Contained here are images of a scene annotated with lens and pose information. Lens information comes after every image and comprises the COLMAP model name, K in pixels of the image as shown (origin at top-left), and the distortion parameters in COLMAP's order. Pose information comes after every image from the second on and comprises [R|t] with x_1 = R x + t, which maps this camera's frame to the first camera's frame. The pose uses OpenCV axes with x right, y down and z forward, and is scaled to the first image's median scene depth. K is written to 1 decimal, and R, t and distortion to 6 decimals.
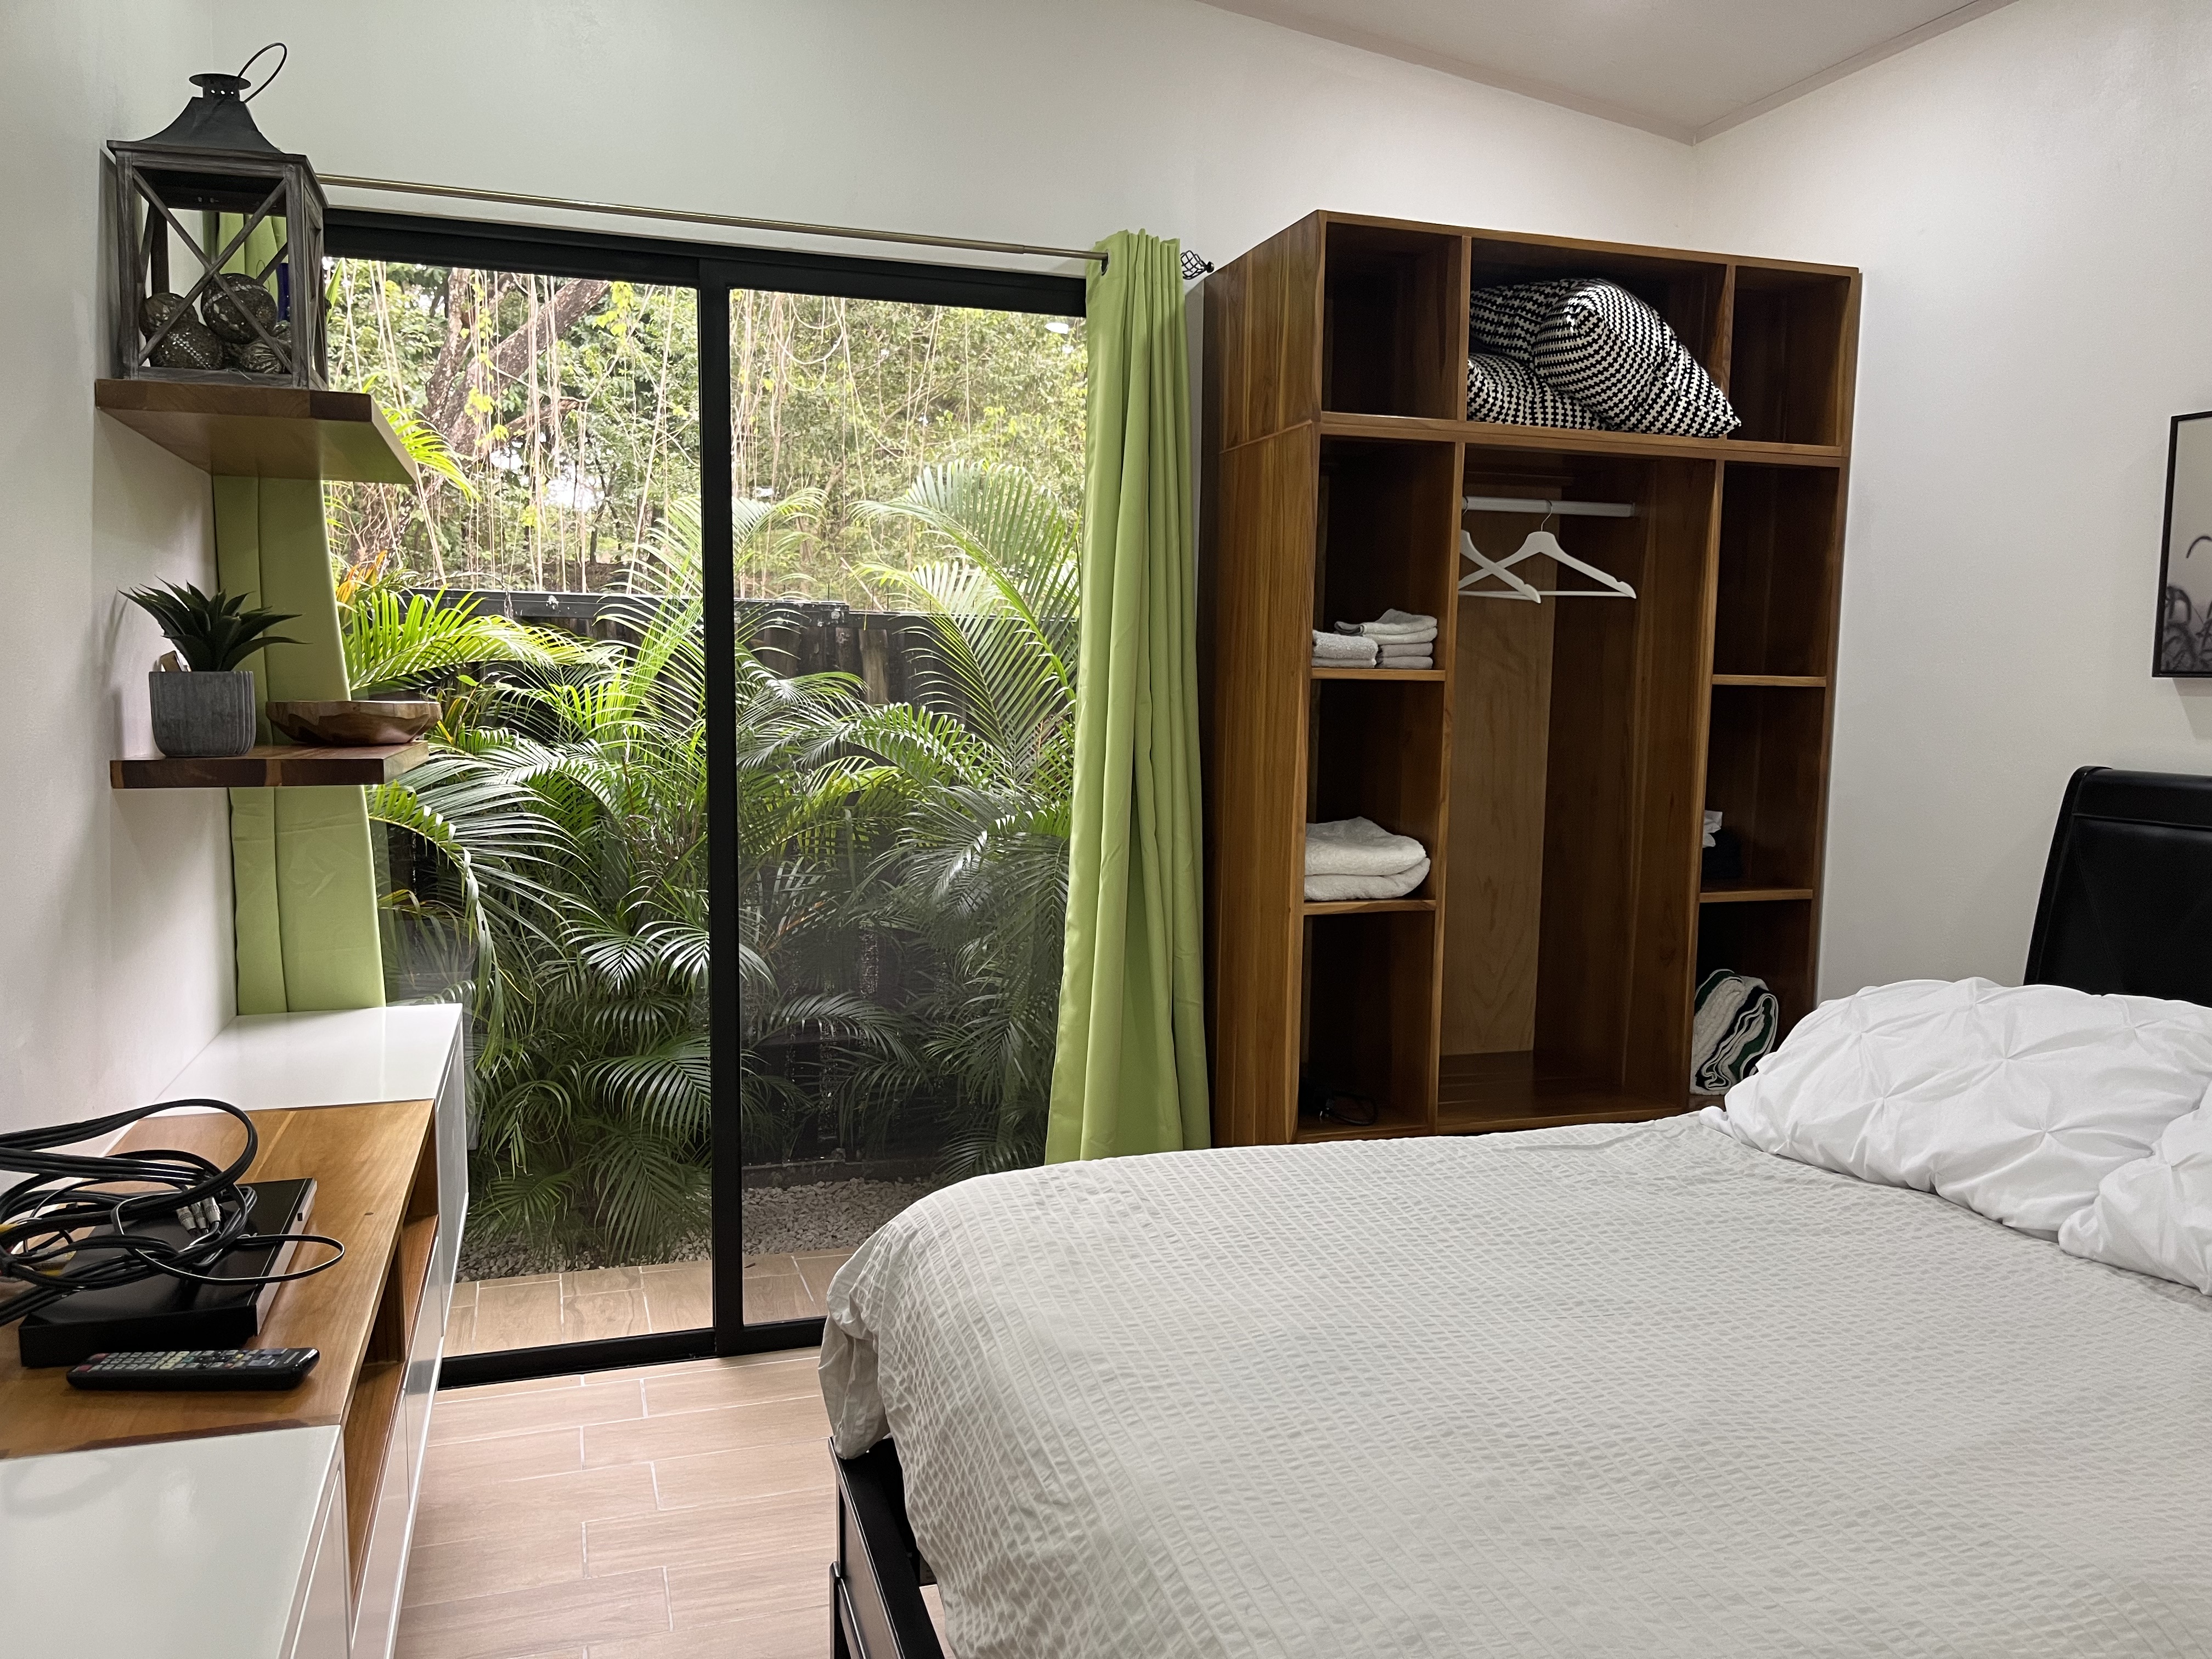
lens RADIAL K [[1691.3, 0, 1106.0], [0, 1691.3, 829.5], [0, 0, 1]] dist [0.048893, -0.056366]
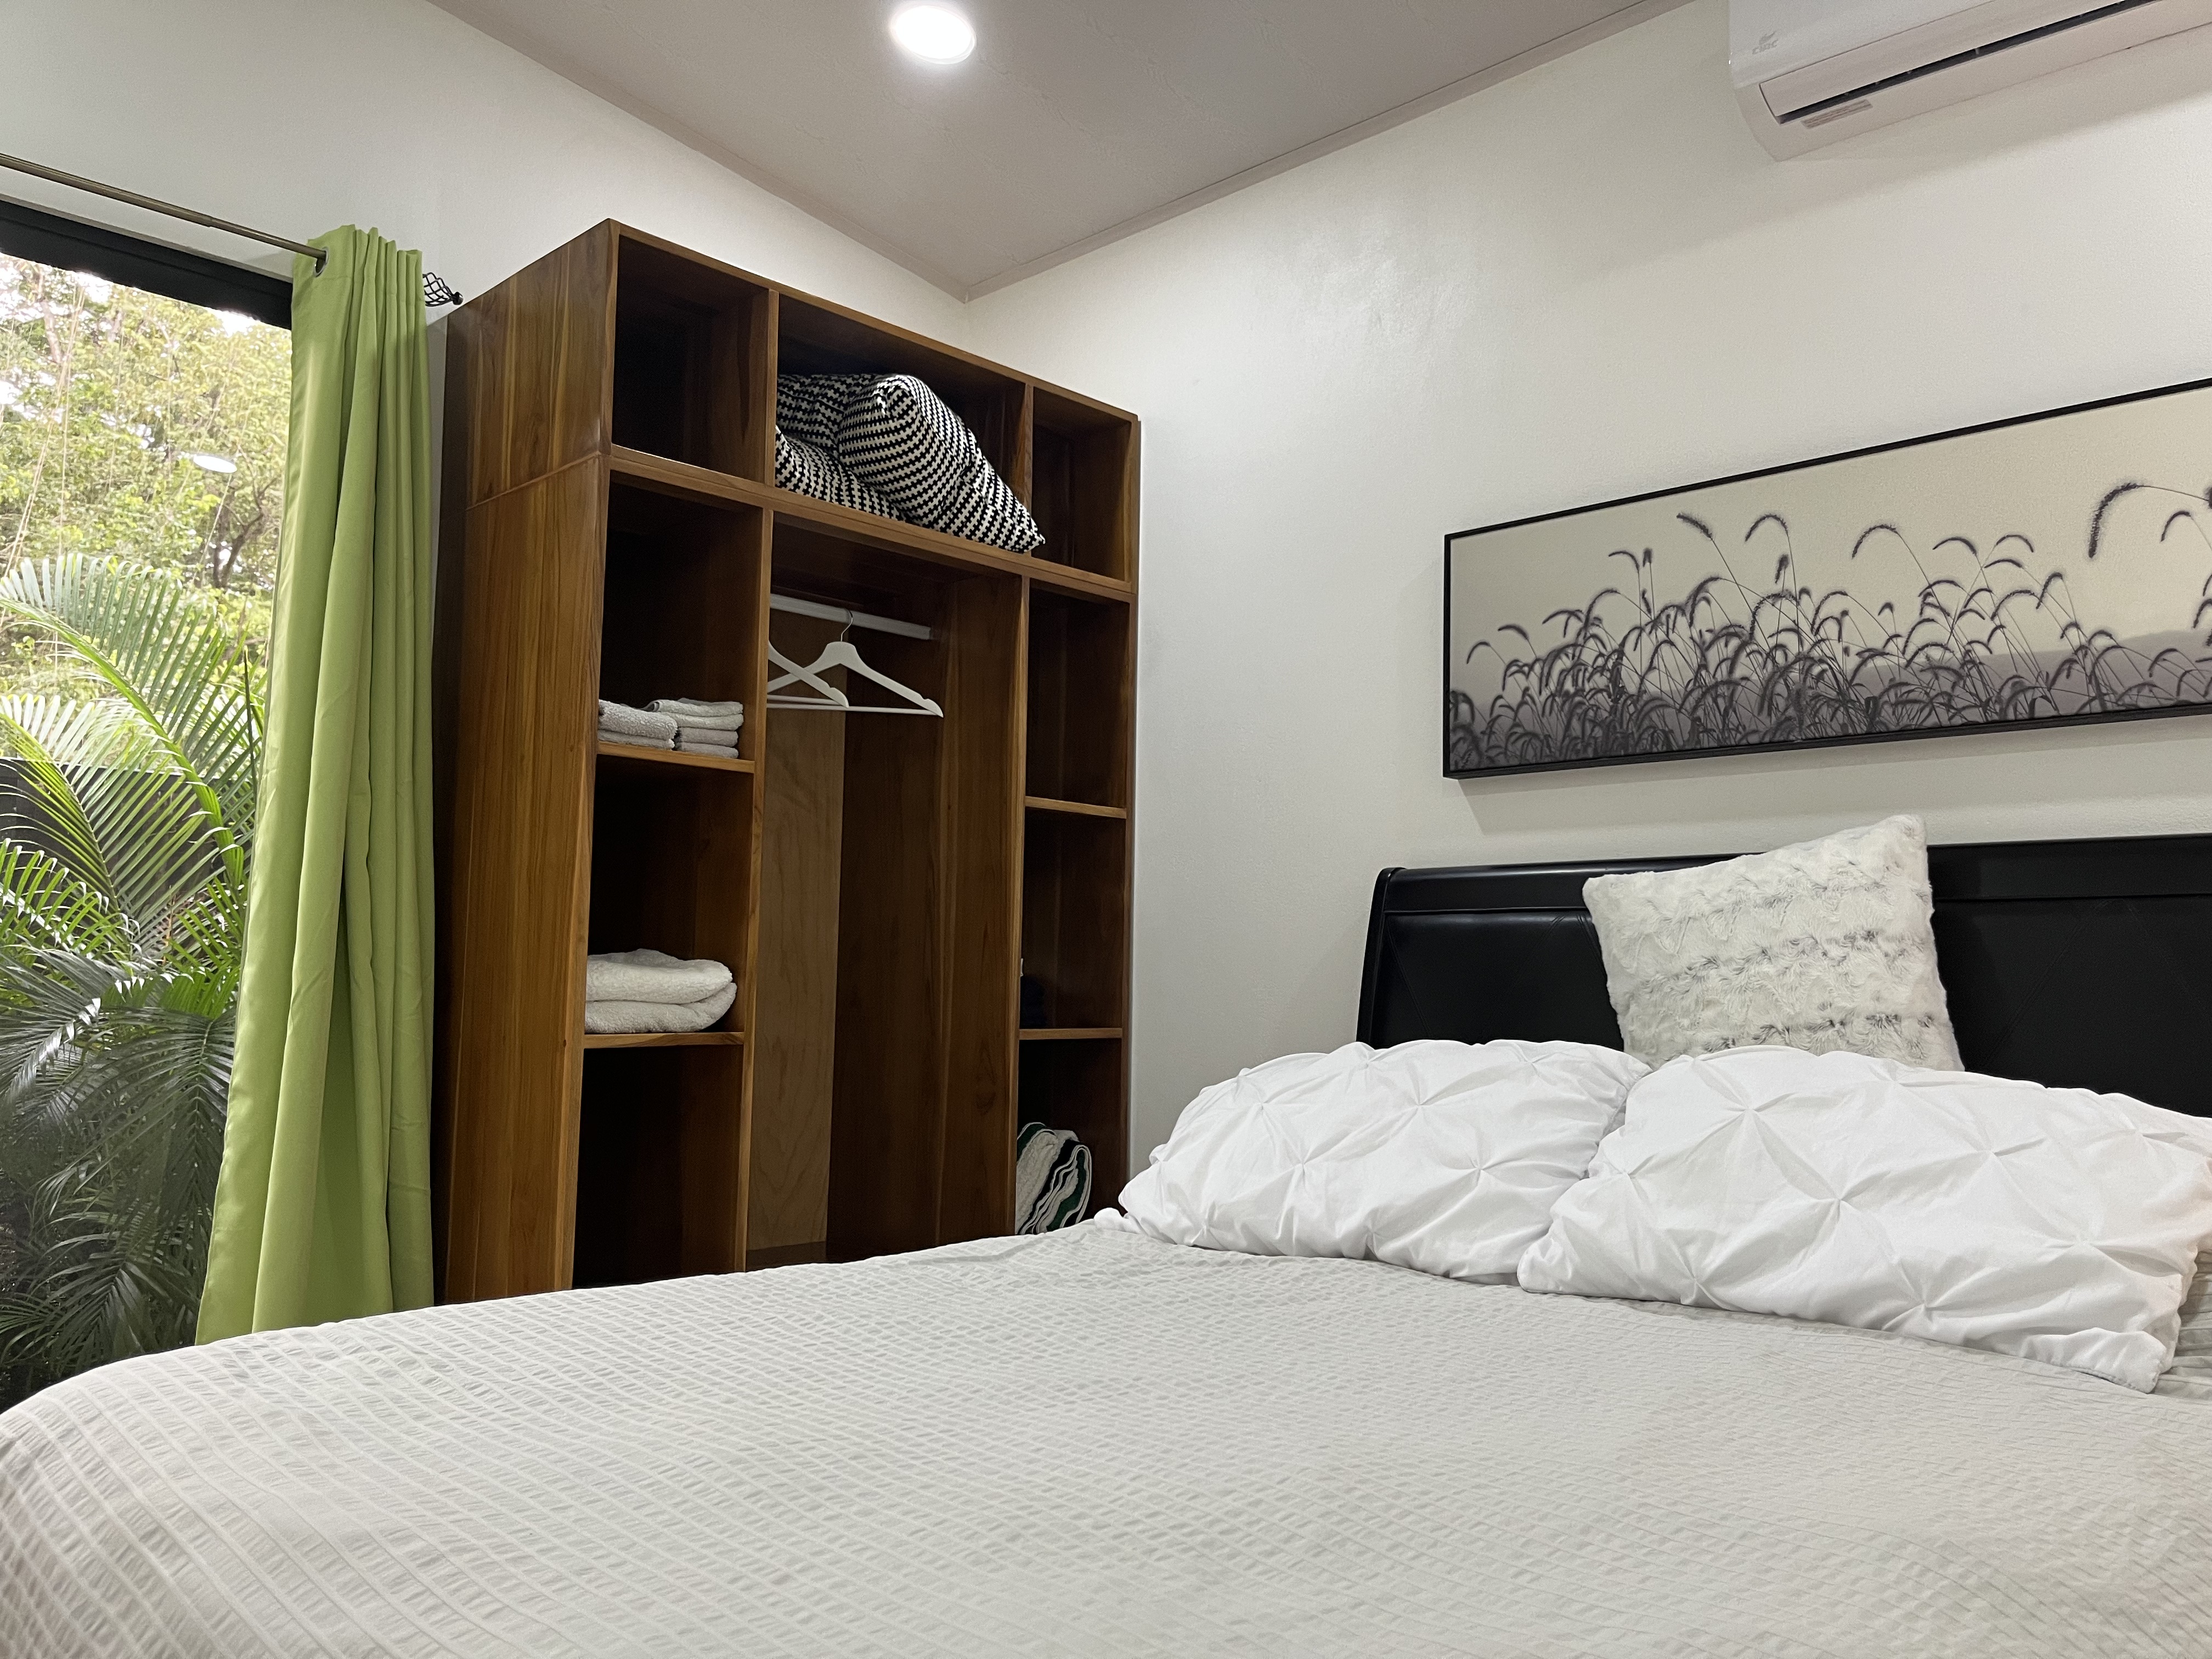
lens RADIAL K [[1685.0, 0, 1106.4], [0, 1685.0, 850.3], [0, 0, 1]] dist [0.058391, -0.078115]
pose [[0.885582, 0.038476, 0.462886, -0.035718], [0.041321, 0.986086, -0.161020, 0.093841], [-0.462641, 0.161723, 0.871670, 0.175063]]
